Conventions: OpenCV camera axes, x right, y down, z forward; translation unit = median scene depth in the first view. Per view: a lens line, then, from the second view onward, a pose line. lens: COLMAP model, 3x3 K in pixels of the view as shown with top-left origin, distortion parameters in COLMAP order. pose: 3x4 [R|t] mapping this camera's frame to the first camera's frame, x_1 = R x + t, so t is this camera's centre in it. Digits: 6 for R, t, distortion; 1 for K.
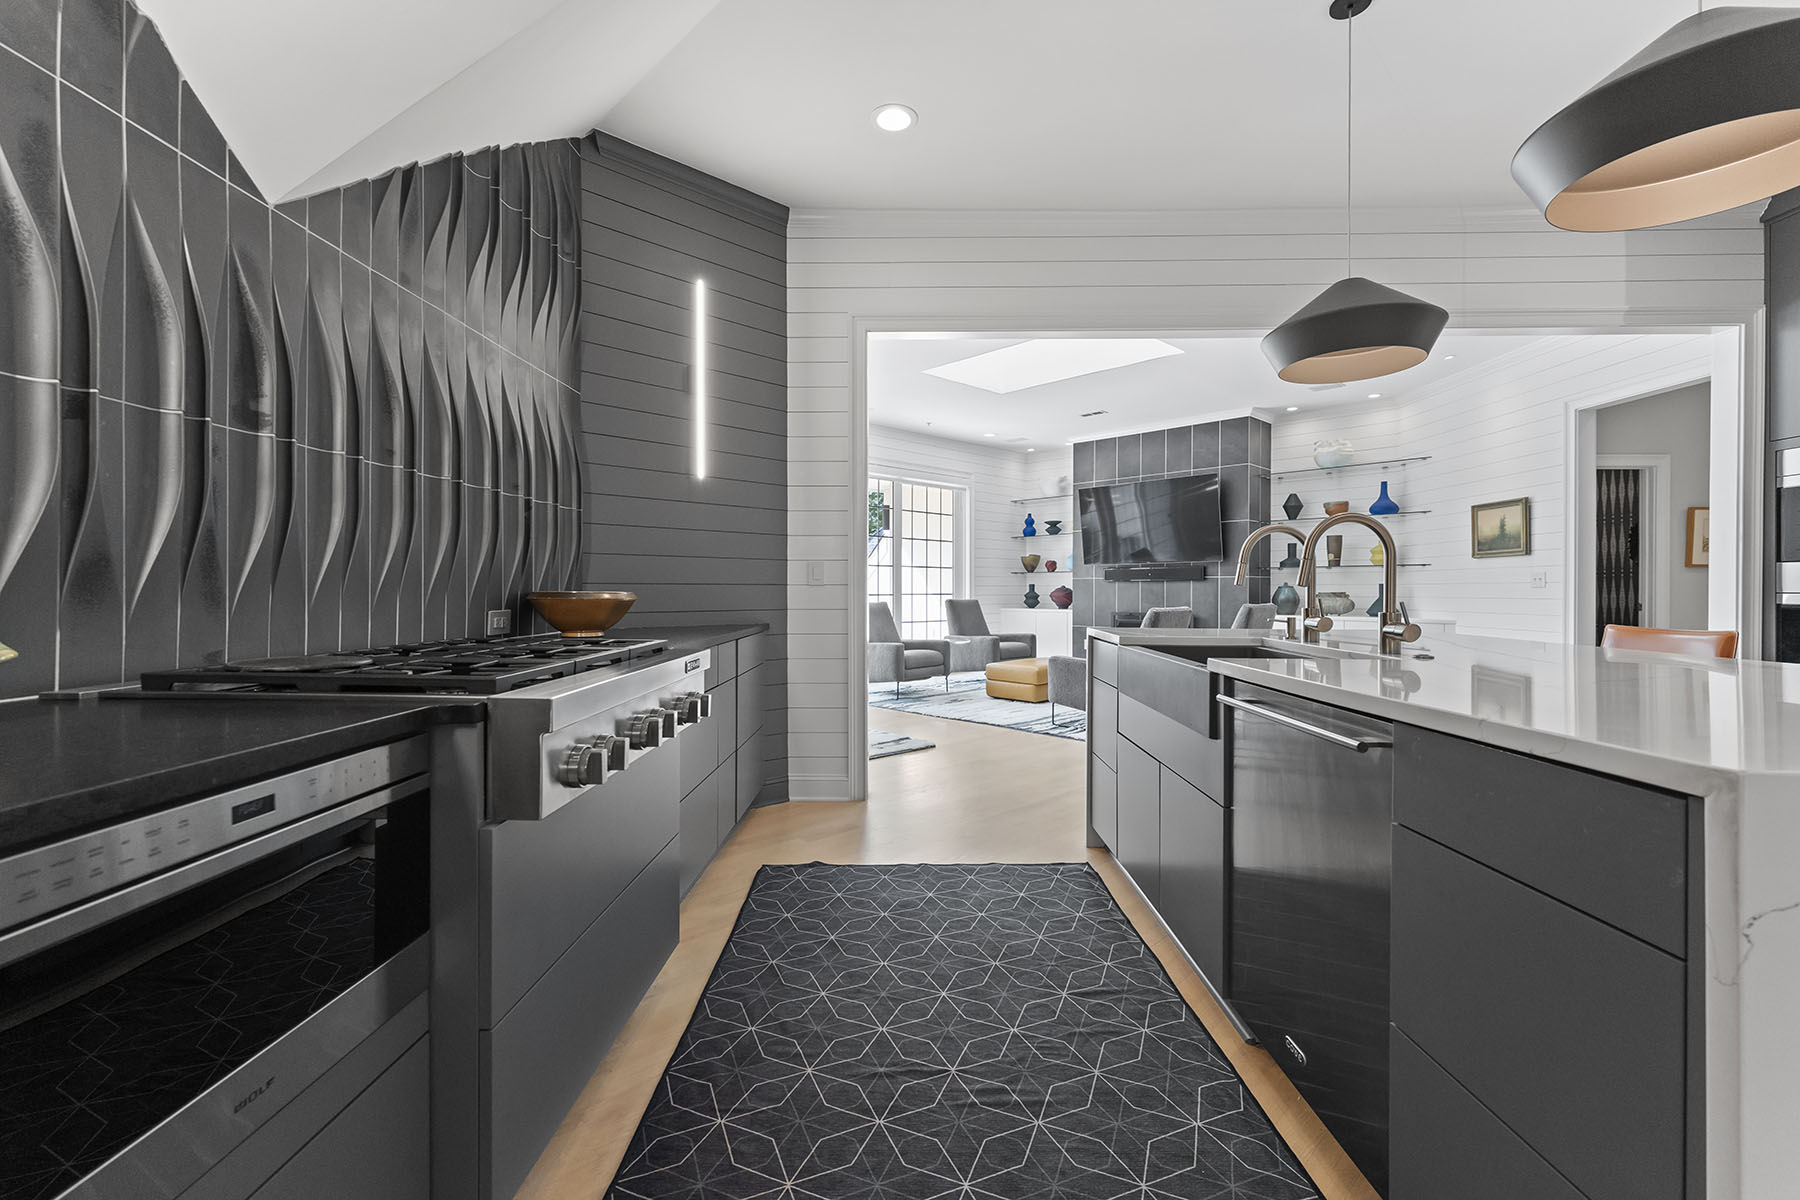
lens RADIAL K [[775.6, 0, 906.1], [0, 775.6, 603.5], [0, 0, 1]] dist [0.000565, 0.000735]
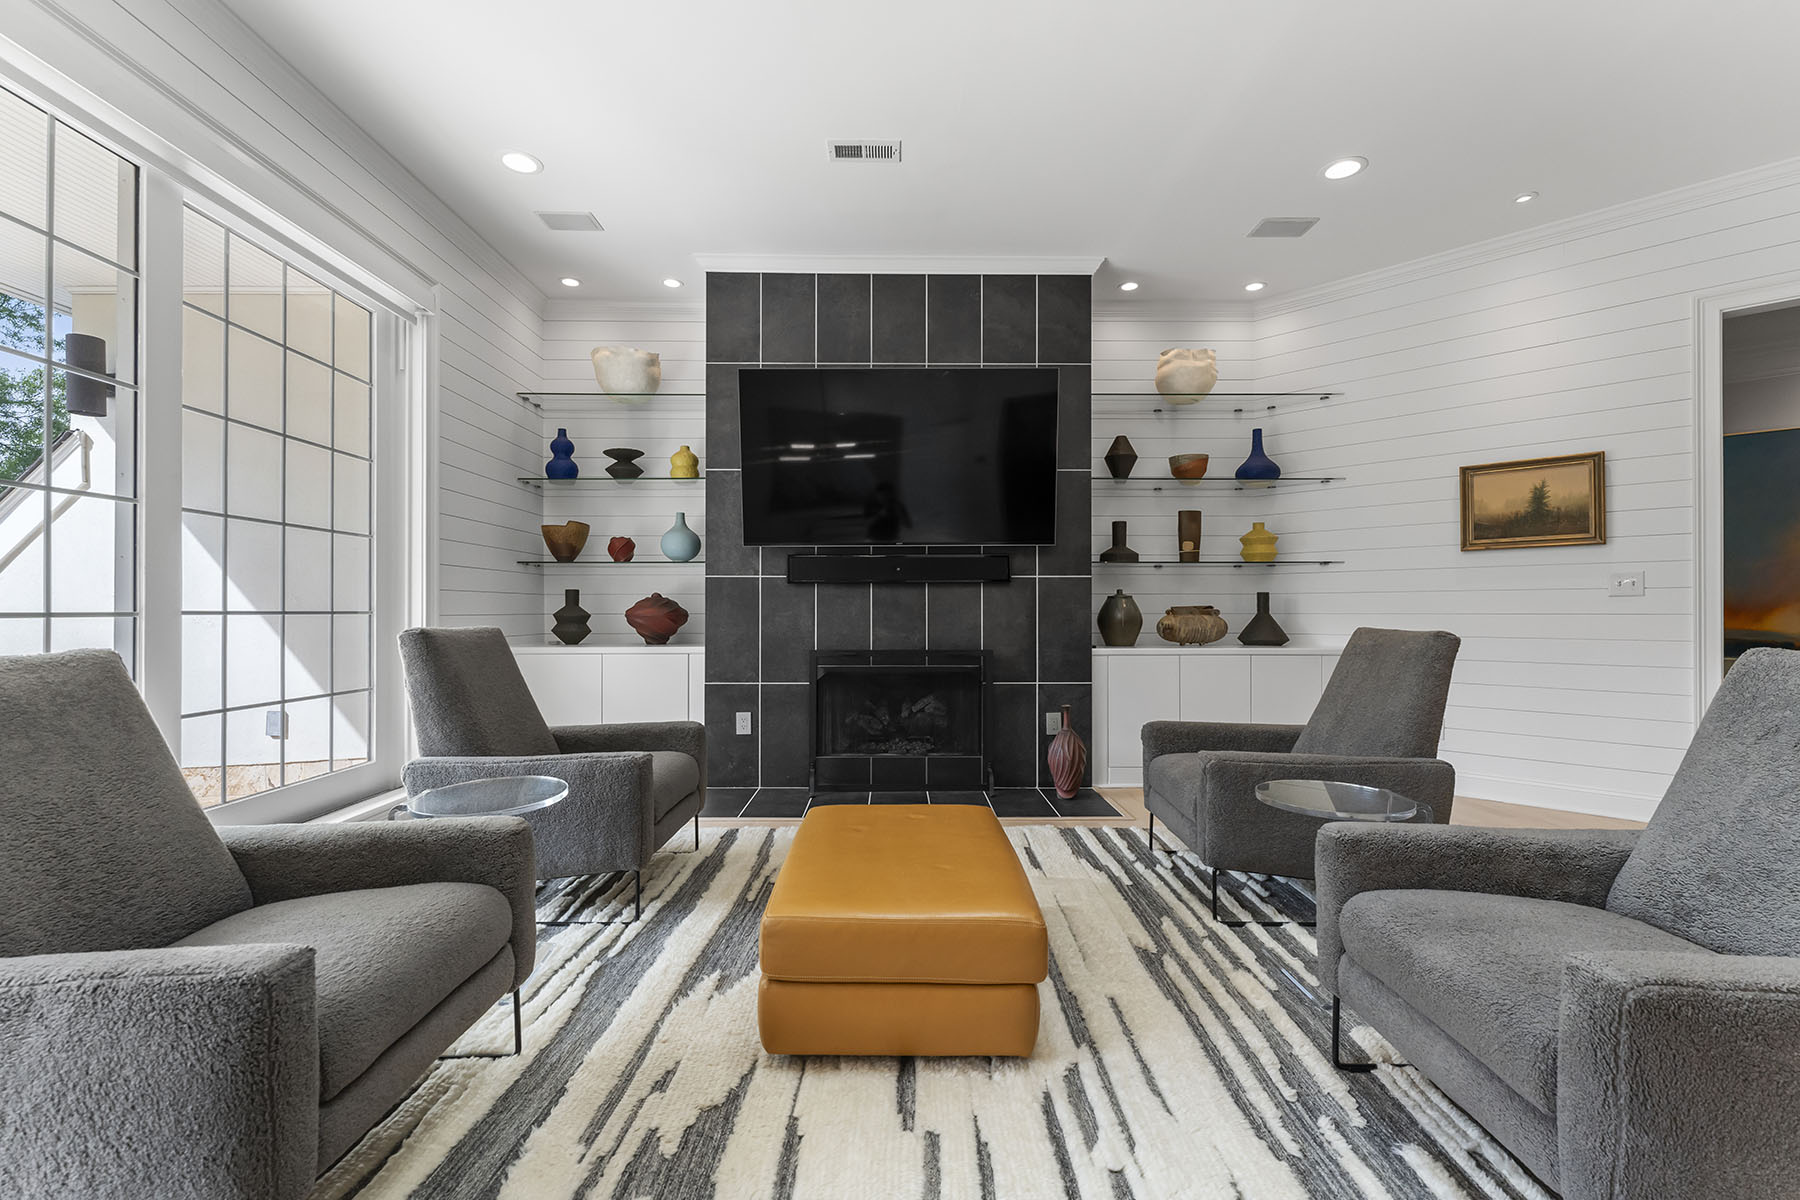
lens RADIAL K [[775.6, 0, 899.1], [0, 775.6, 604.6], [0, 0, 1]] dist [0.000565, 0.000735]
pose [[0.691379, 0.004681, 0.722477, -0.031386], [0.014012, 0.999704, -0.019885, -0.006291], [-0.722356, 0.023871, 0.691109, 0.689623]]
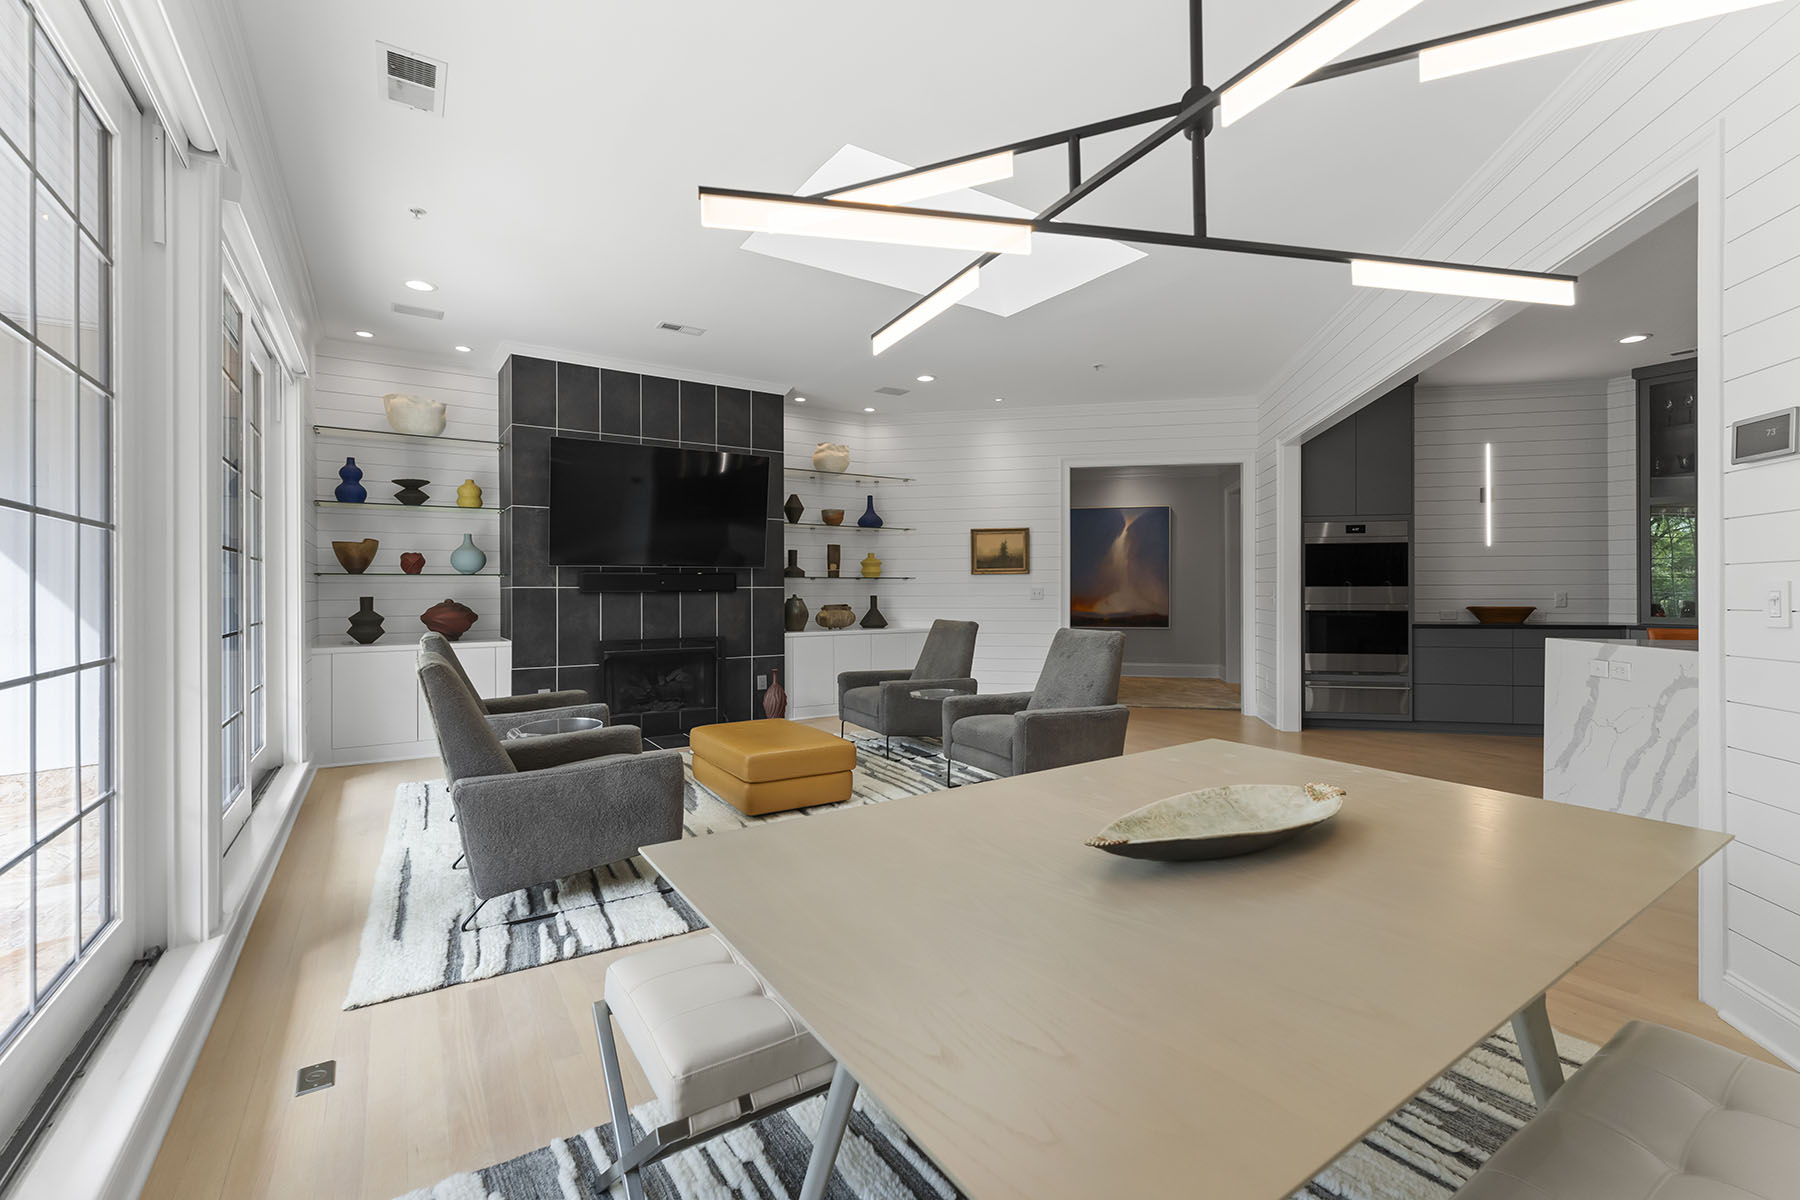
lens RADIAL K [[775.6, 0, 913.1], [0, 775.6, 586.6], [0, 0, 1]] dist [0.000565, 0.000735]
pose [[0.181729, 0.004911, 0.983336, -0.334564], [0.021330, 0.999733, -0.008935, -0.023715], [-0.983117, 0.022598, 0.181576, 0.673551]]
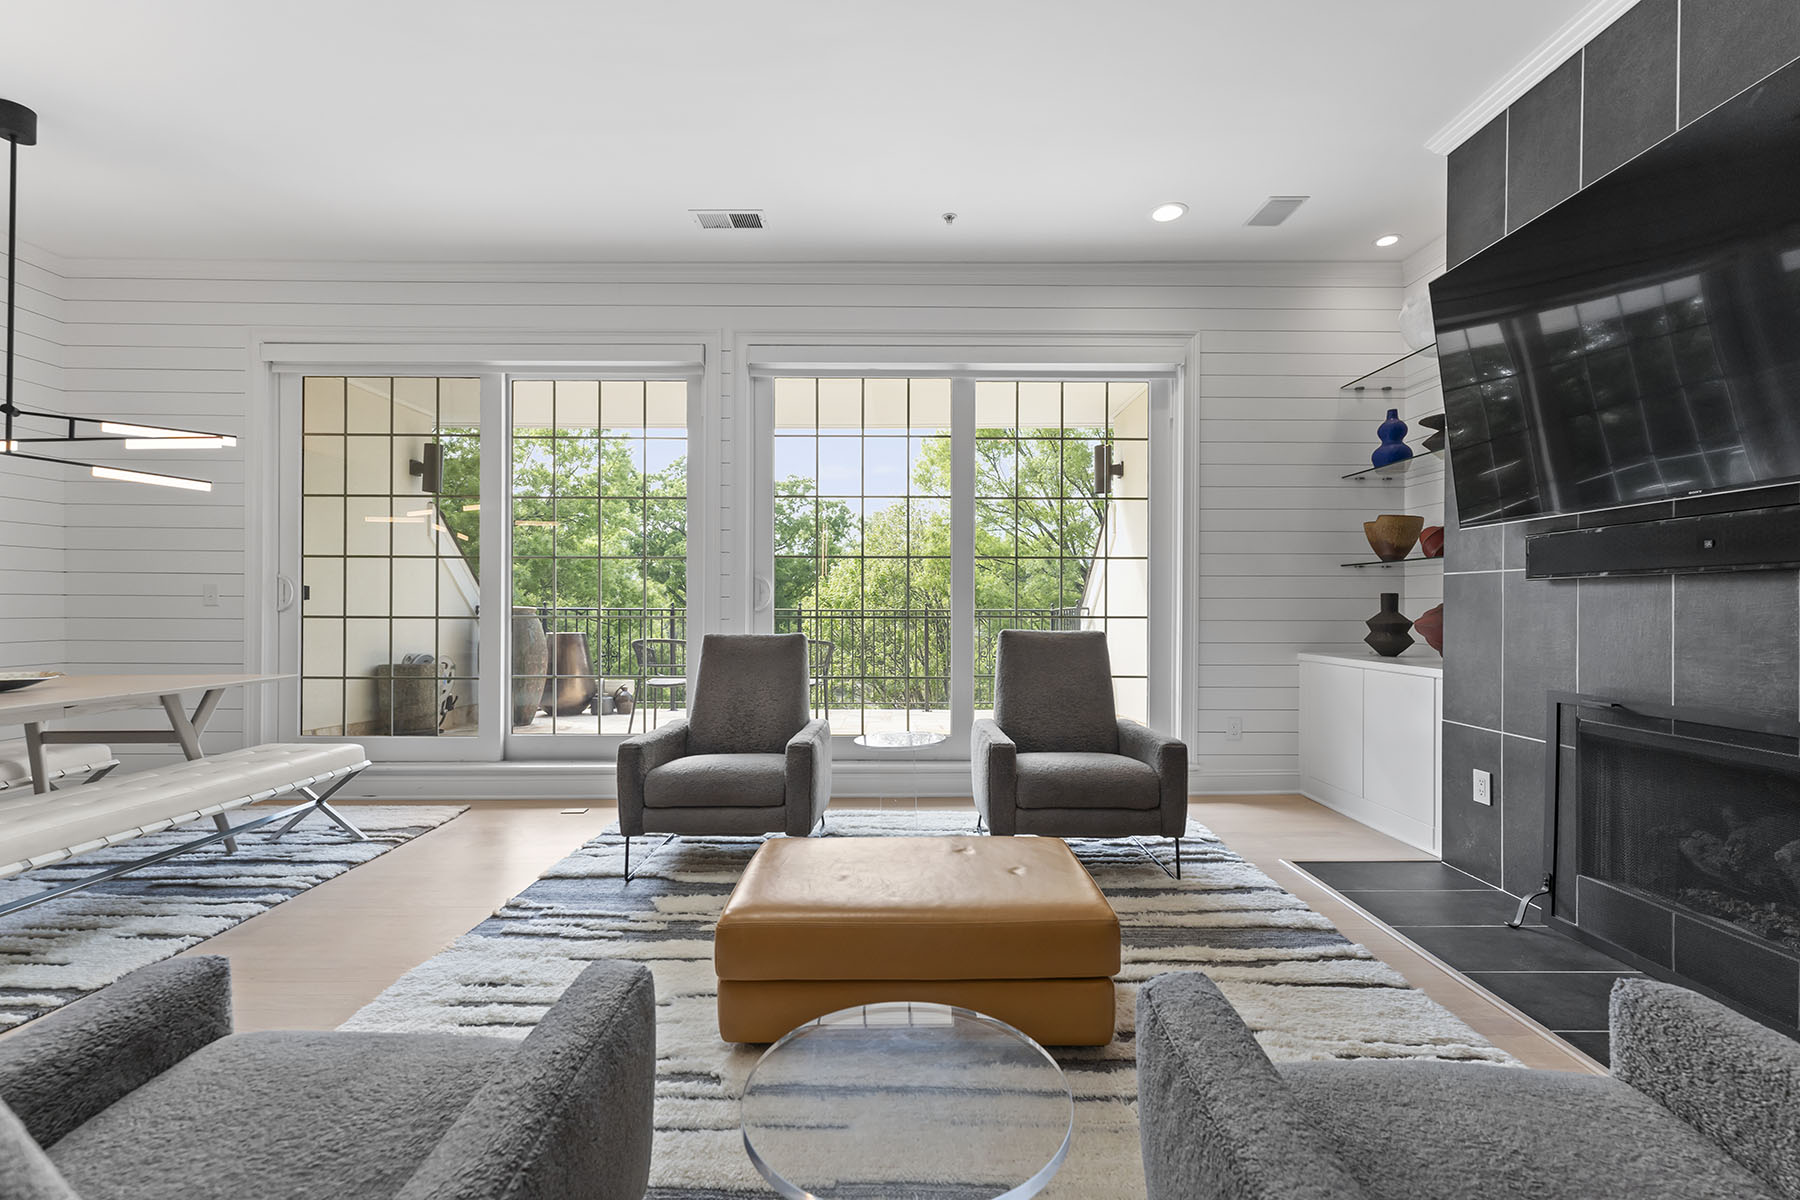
lens RADIAL K [[775.6, 0, 898.6], [0, 775.6, 605.9], [0, 0, 1]] dist [0.000565, 0.000735]
pose [[0.711615, 0.002940, -0.702564, 0.313657], [-0.016554, 0.999784, -0.012583, -0.012361], [0.702375, 0.020584, 0.711510, 0.684678]]
